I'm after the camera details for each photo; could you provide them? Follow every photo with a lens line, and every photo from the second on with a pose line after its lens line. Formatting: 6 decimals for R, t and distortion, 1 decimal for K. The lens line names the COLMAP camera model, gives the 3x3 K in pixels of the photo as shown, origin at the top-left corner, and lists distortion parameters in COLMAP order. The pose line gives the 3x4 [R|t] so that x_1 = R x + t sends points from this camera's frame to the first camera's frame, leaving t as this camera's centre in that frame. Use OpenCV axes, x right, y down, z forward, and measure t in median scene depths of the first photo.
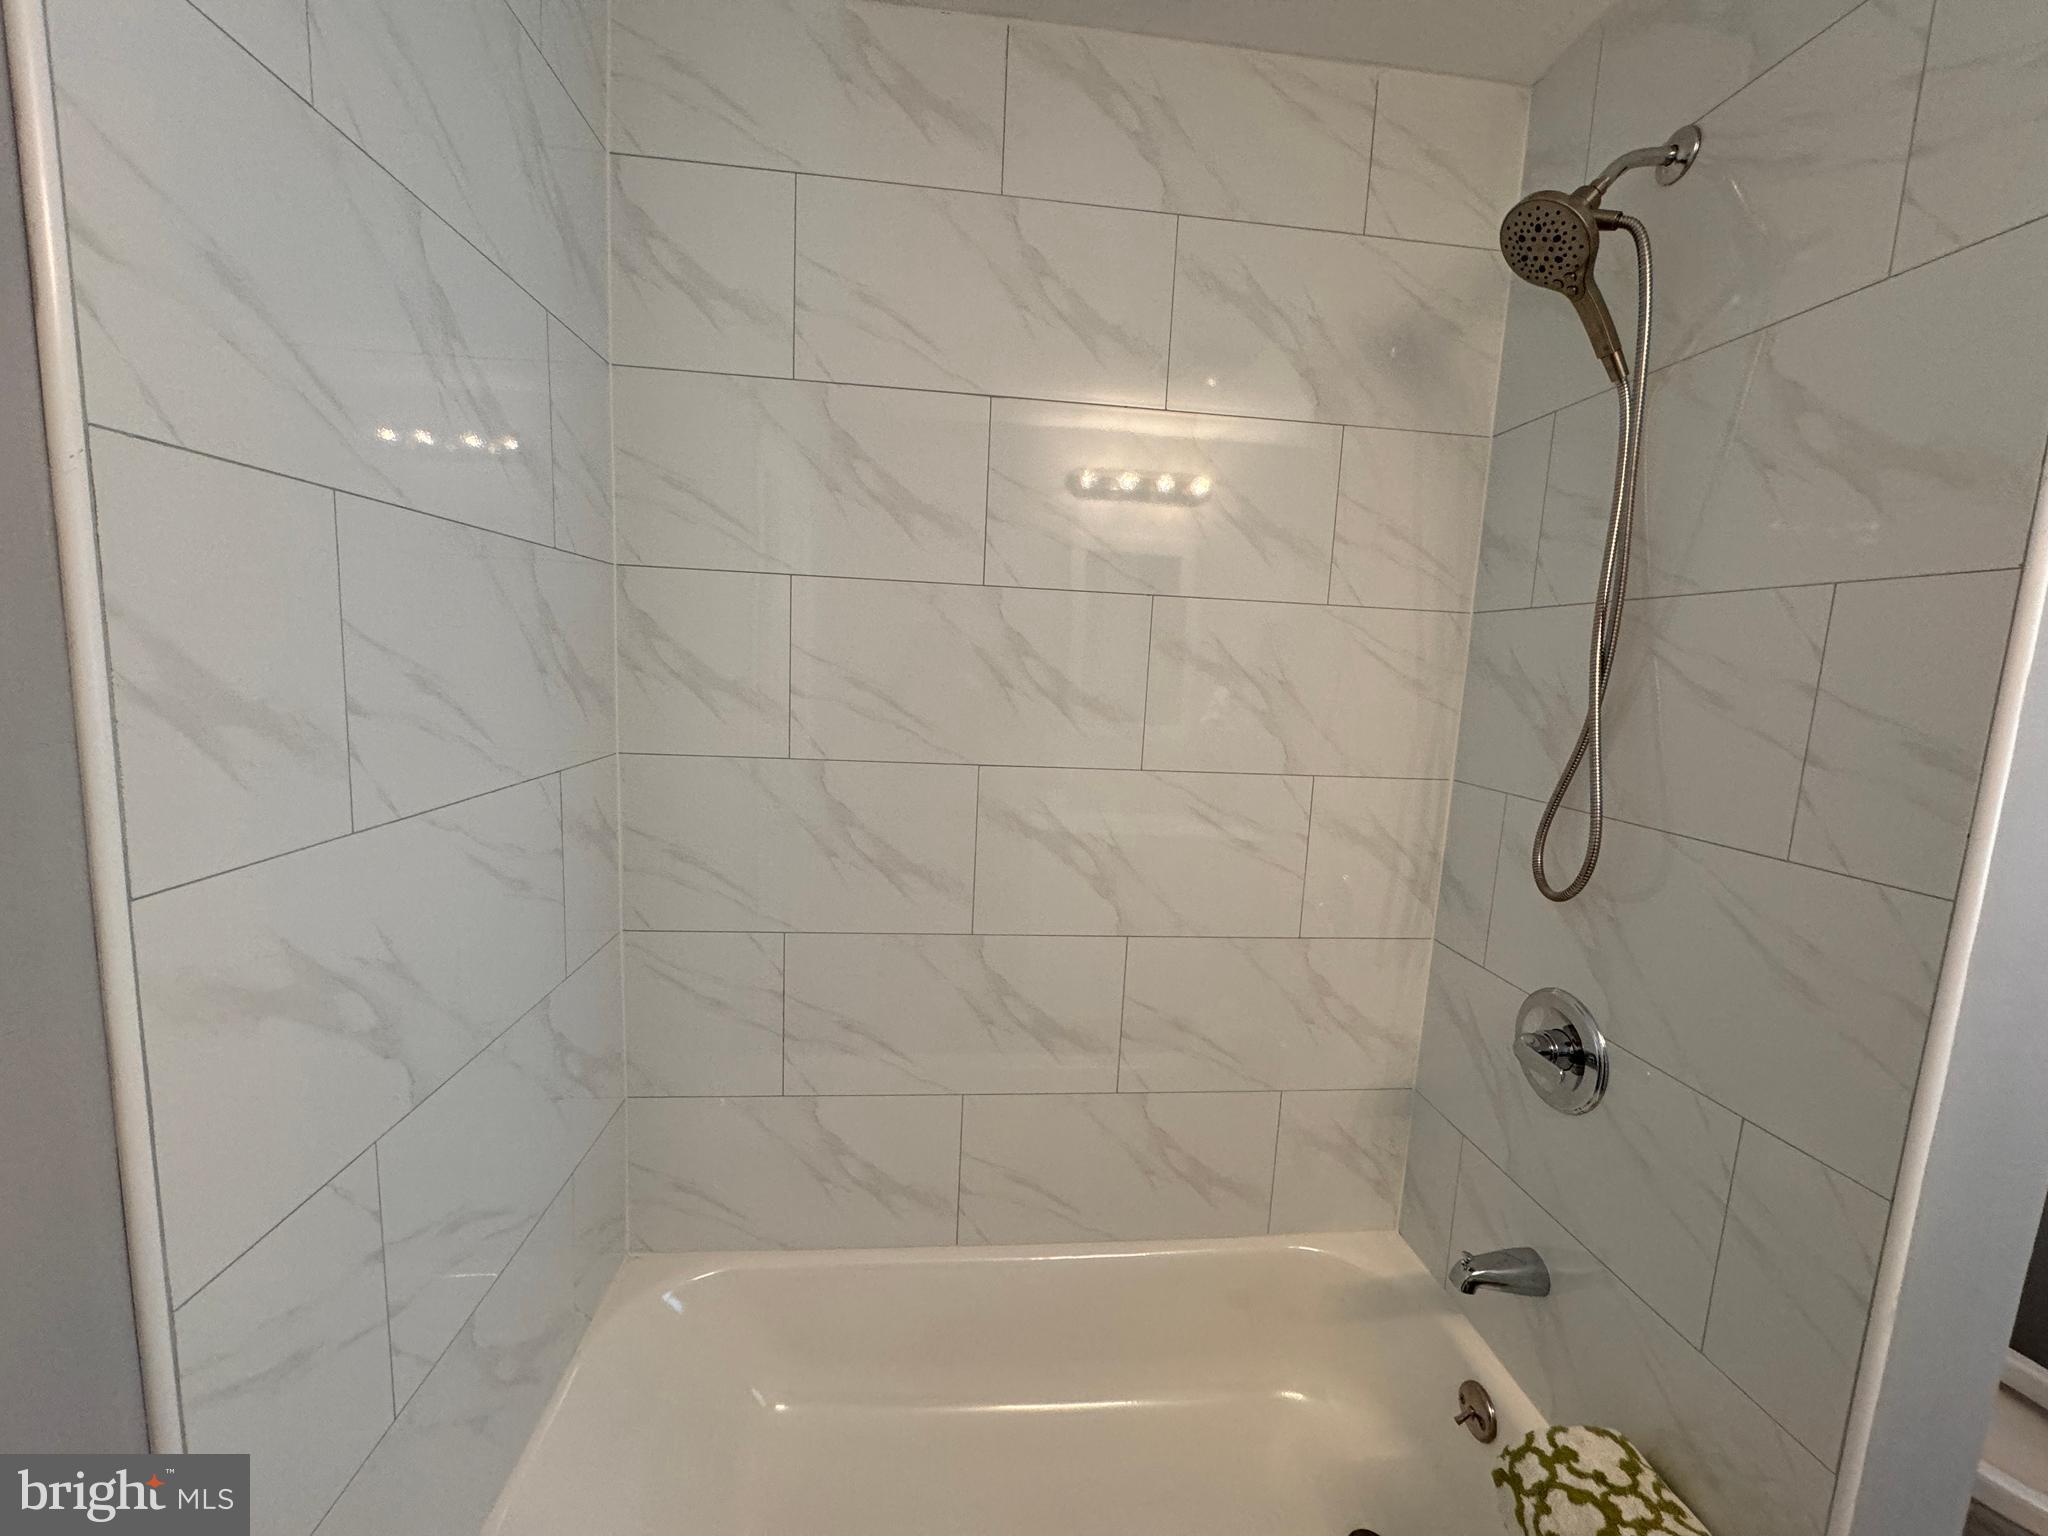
lens RADIAL K [[811.7, 0, 1026.4], [0, 811.7, 764.2], [0, 0, 1]] dist [-0.002717, -0.000130]
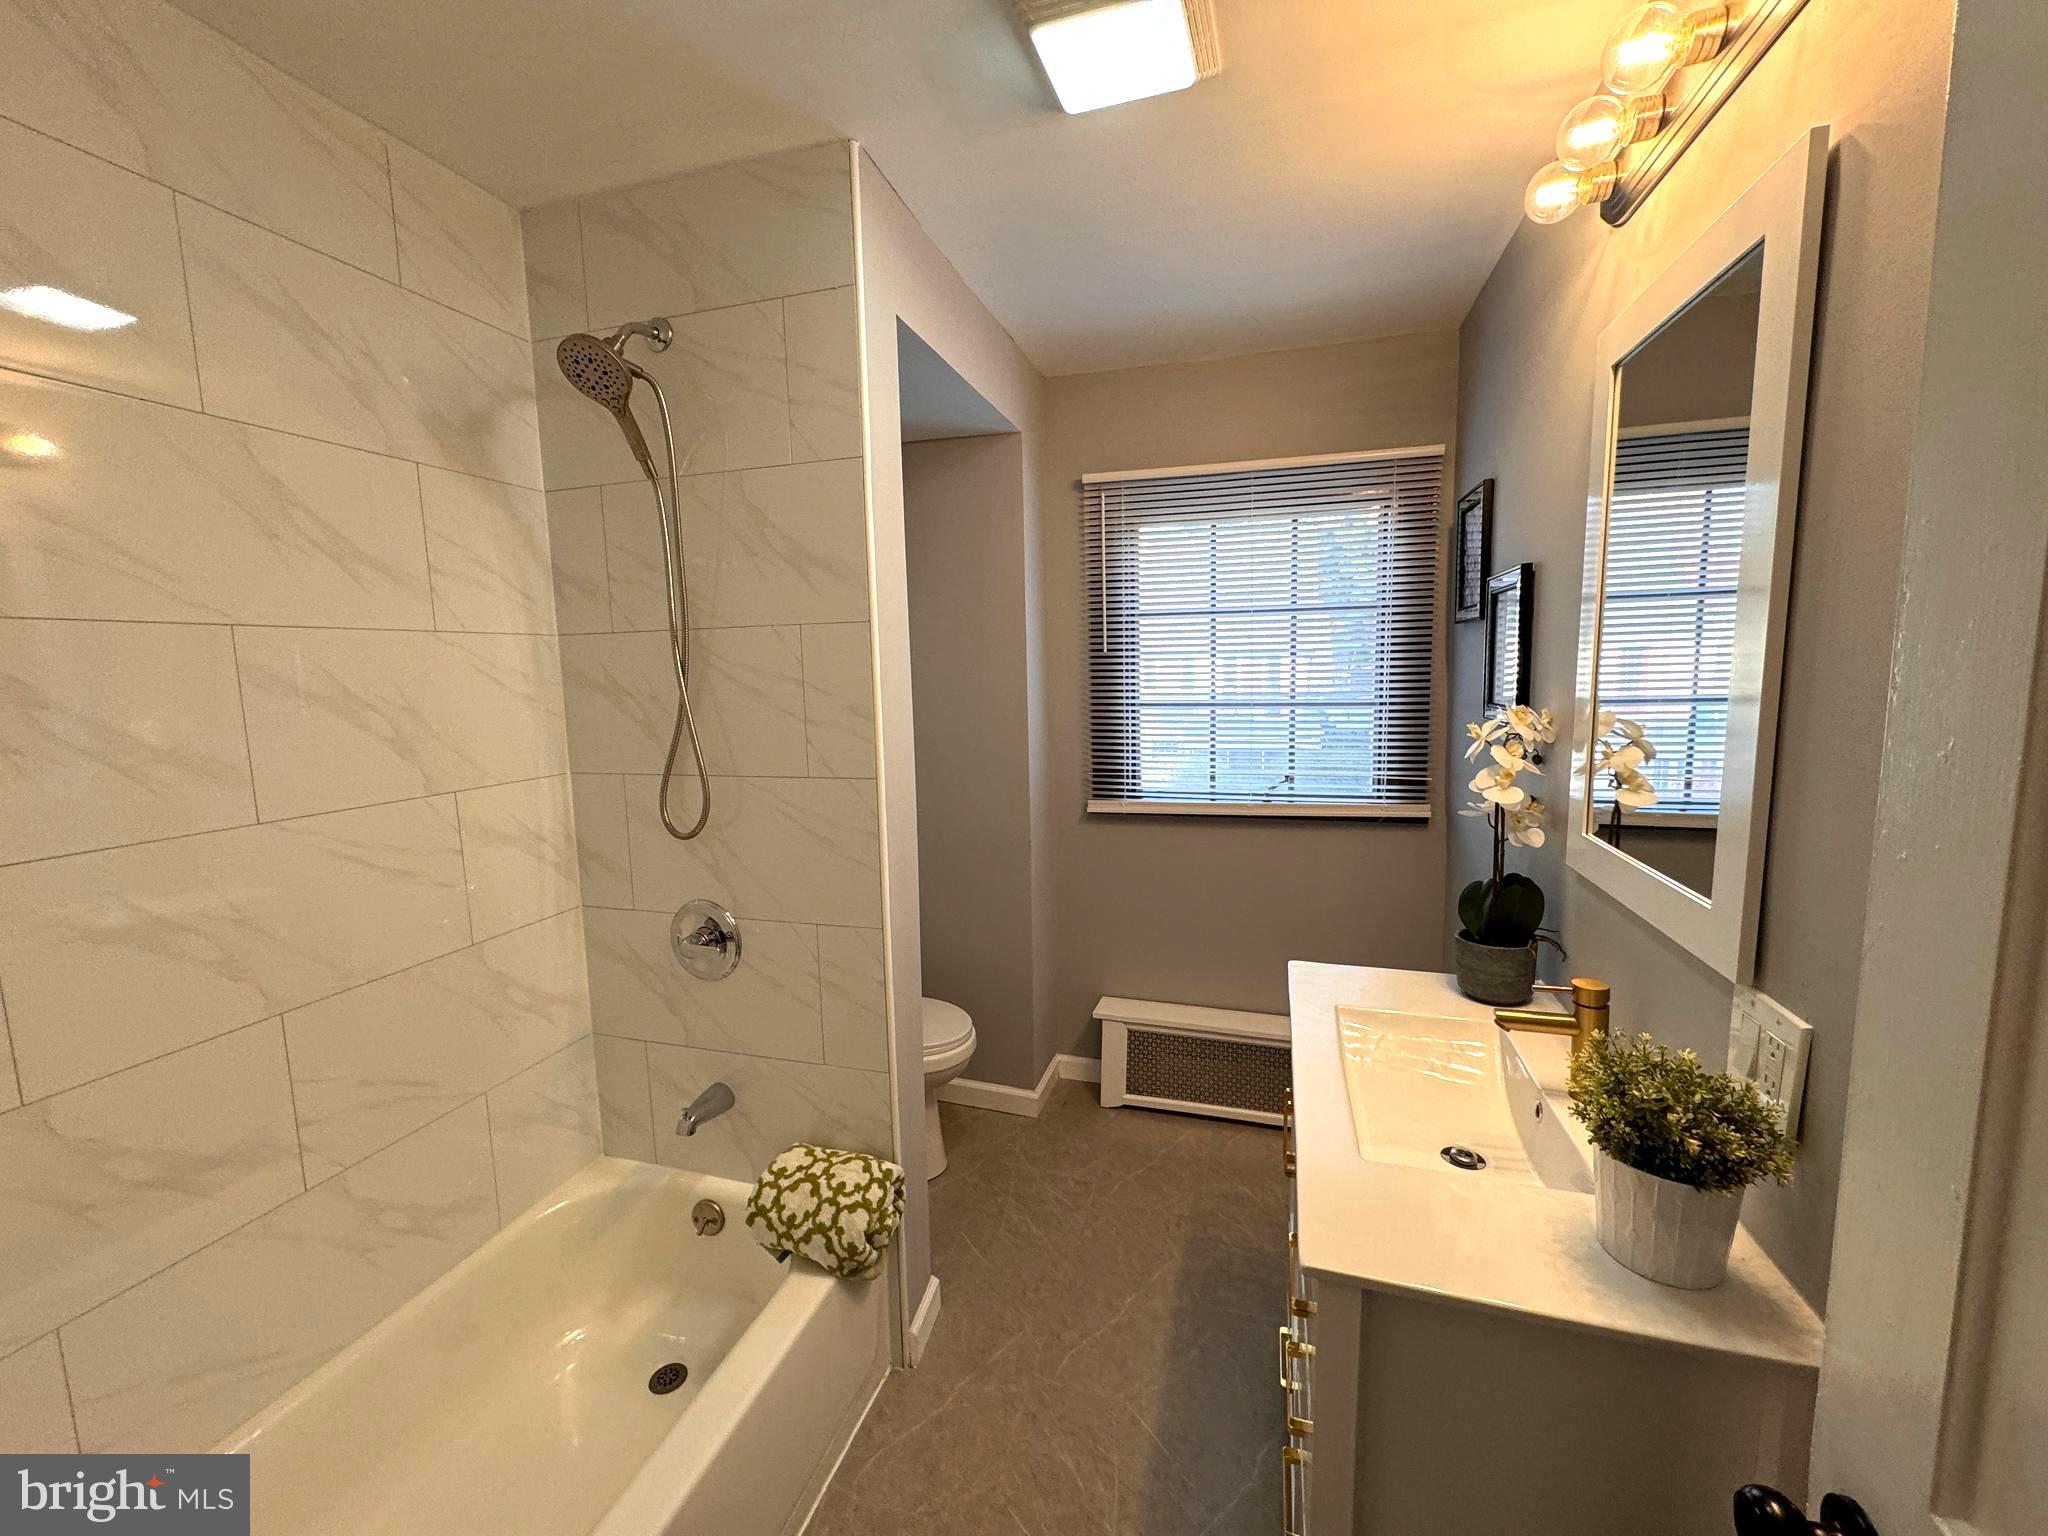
lens RADIAL K [[811.7, 0, 1026.4], [0, 811.7, 764.2], [0, 0, 1]] dist [-0.002717, -0.000130]
pose [[0.381820, -0.166828, 0.909055, -0.383943], [0.158810, 0.980788, 0.113289, -0.027607], [-0.910490, 0.101111, 0.400979, -0.129200]]
